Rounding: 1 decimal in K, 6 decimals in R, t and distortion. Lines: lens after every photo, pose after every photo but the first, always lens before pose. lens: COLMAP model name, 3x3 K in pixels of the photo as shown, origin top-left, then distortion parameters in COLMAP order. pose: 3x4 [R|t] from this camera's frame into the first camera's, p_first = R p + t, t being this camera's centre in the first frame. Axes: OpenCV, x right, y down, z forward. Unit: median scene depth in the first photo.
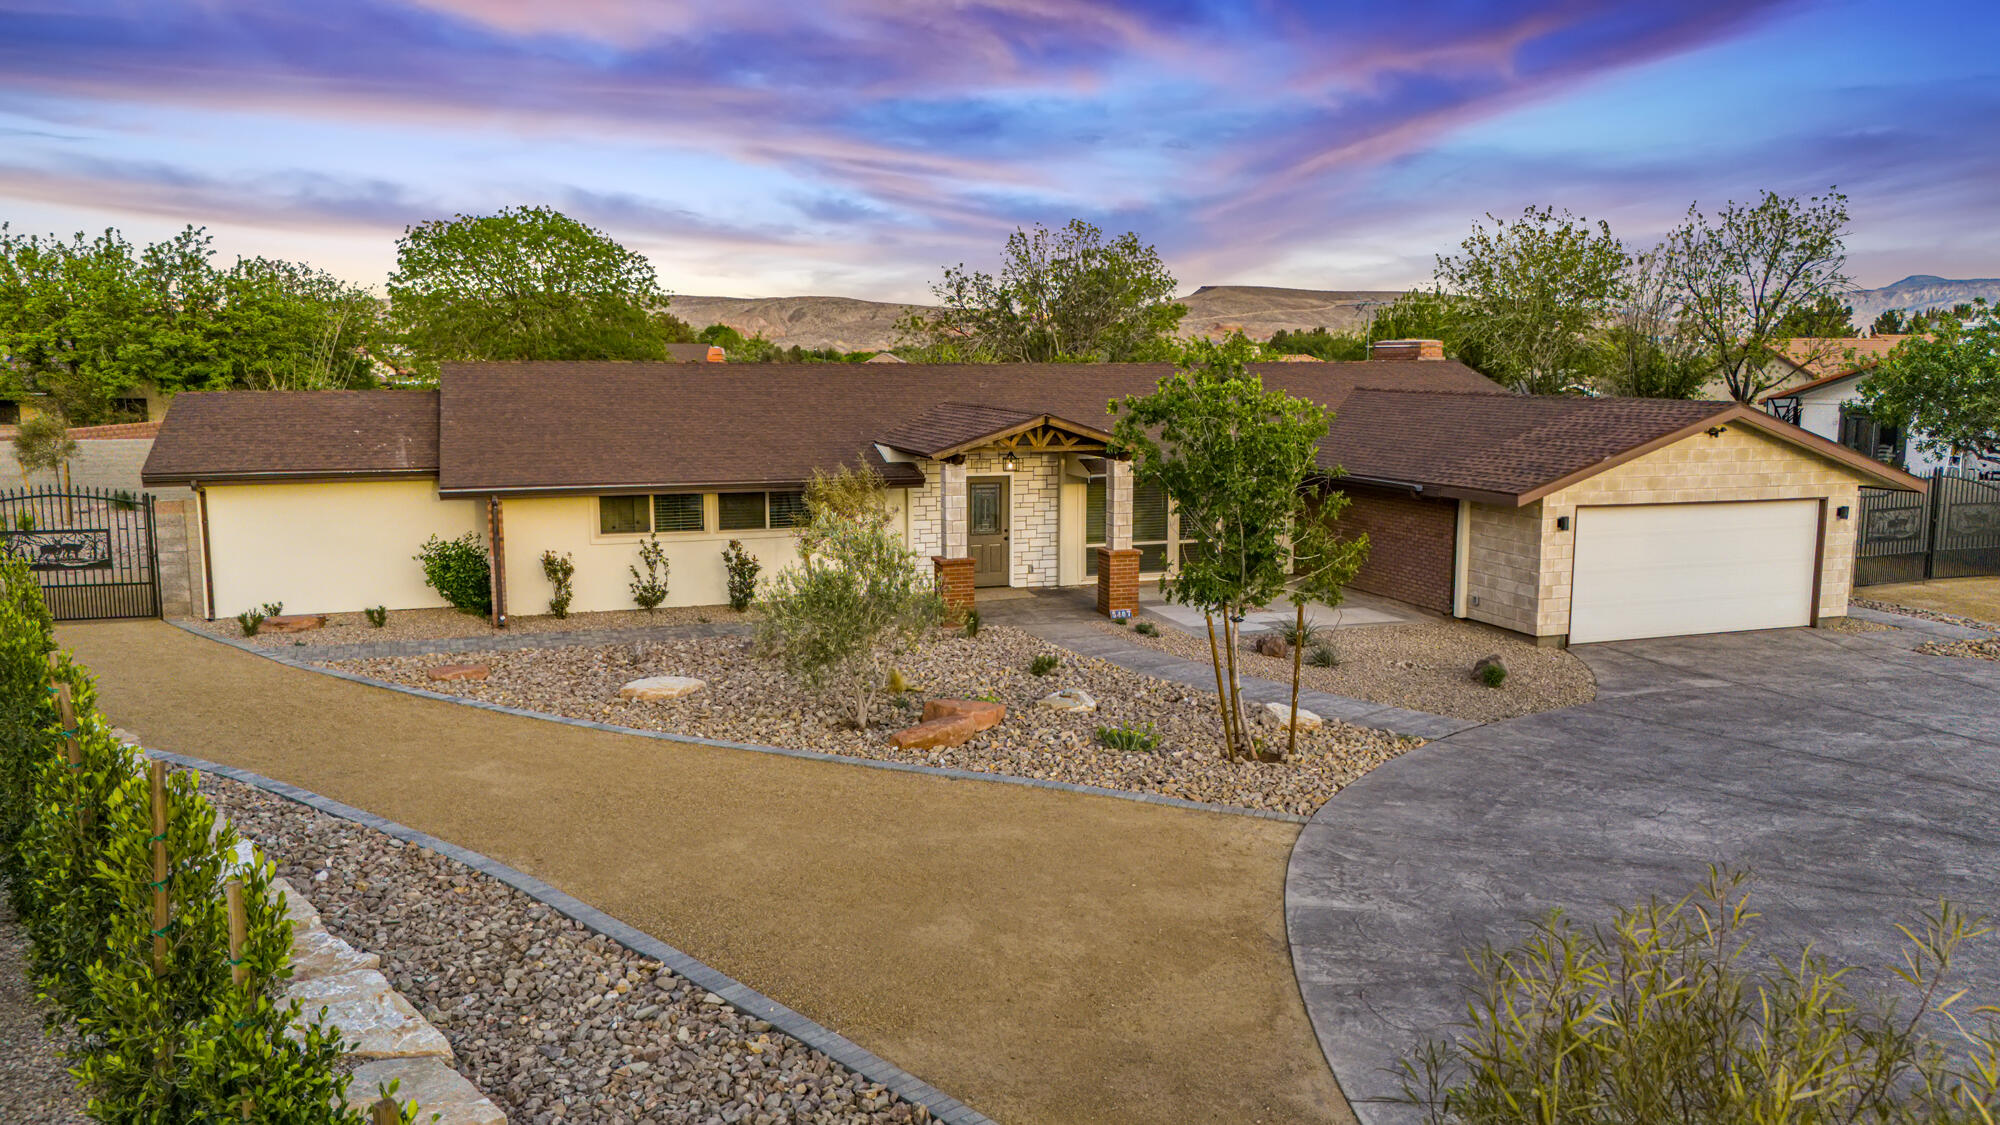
lens RADIAL K [[1484.7, 0, 1005.7], [0, 1484.7, 578.4], [0, 0, 1]] dist [0.071741, -0.080023]
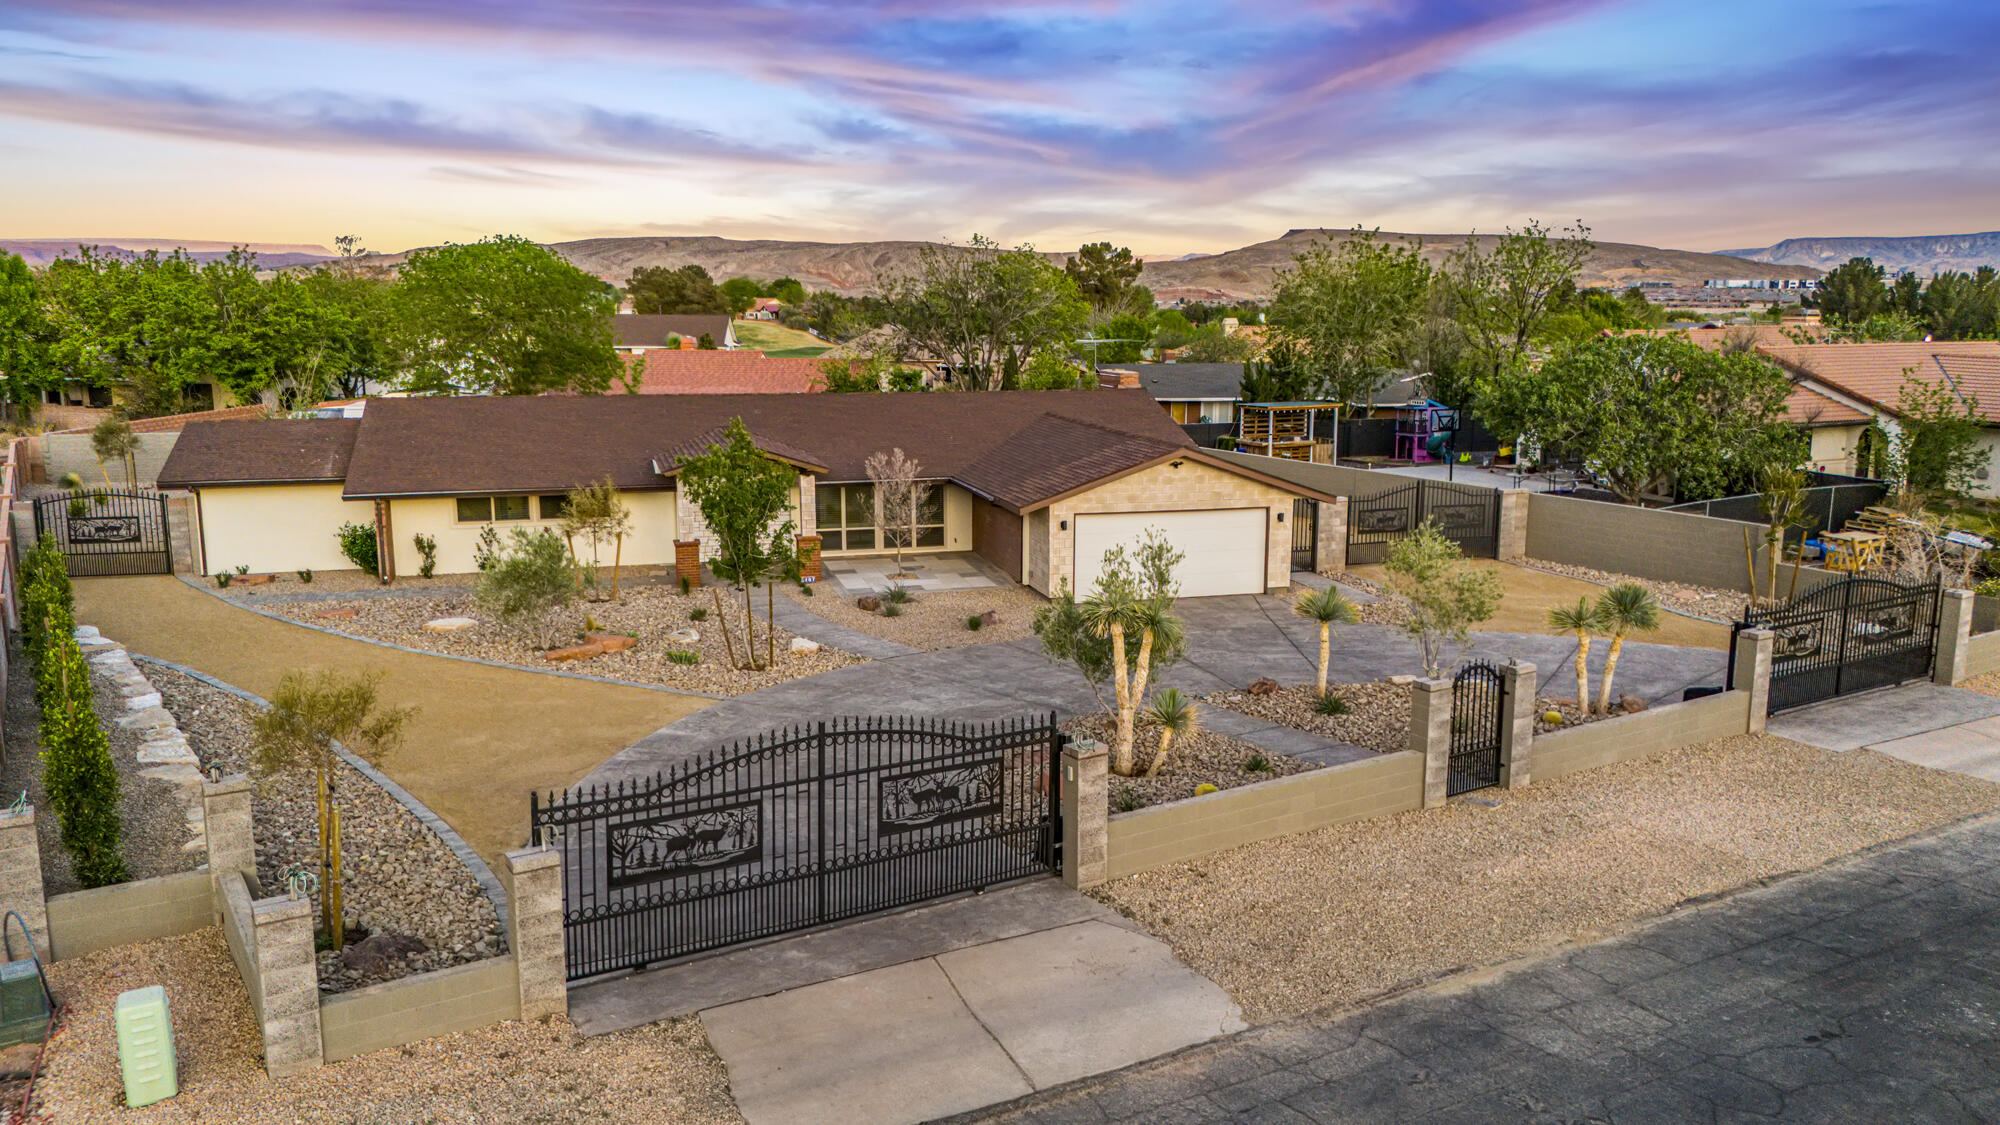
lens RADIAL K [[1484.7, 0, 1005.0], [0, 1484.7, 566.1], [0, 0, 1]] dist [0.071741, -0.080023]
pose [[0.998308, 0.012088, -0.056873, 0.364549], [-0.010471, 0.999535, 0.028643, -0.034305], [0.057192, -0.027999, 0.997970, -0.470586]]
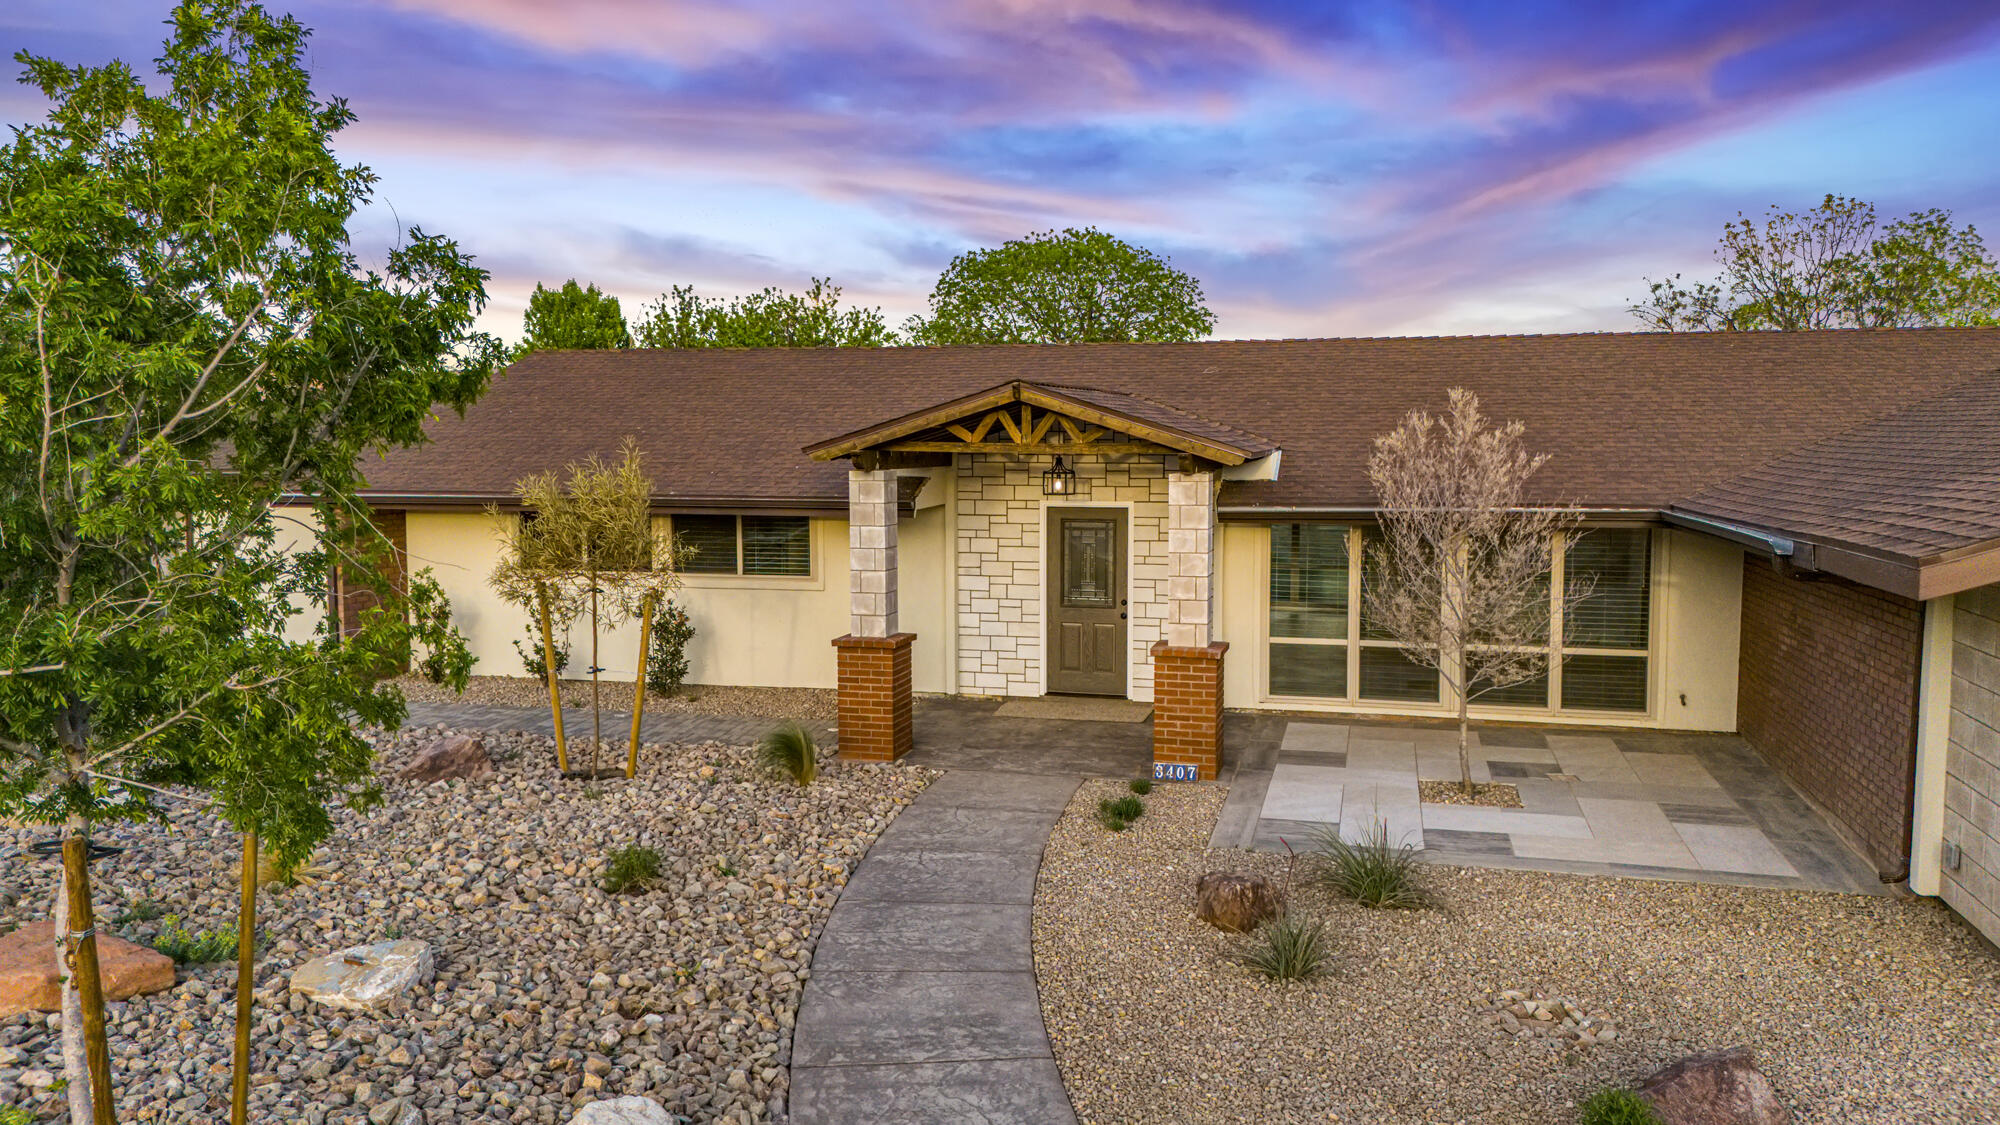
lens RADIAL K [[1484.7, 0, 998.7], [0, 1484.7, 565.6], [0, 0, 1]] dist [0.071741, -0.080023]
pose [[0.832233, 0.047627, -0.552377, 0.313430], [-0.081741, 0.995956, -0.037281, -0.023291], [0.548368, 0.076178, 0.832760, 0.542092]]
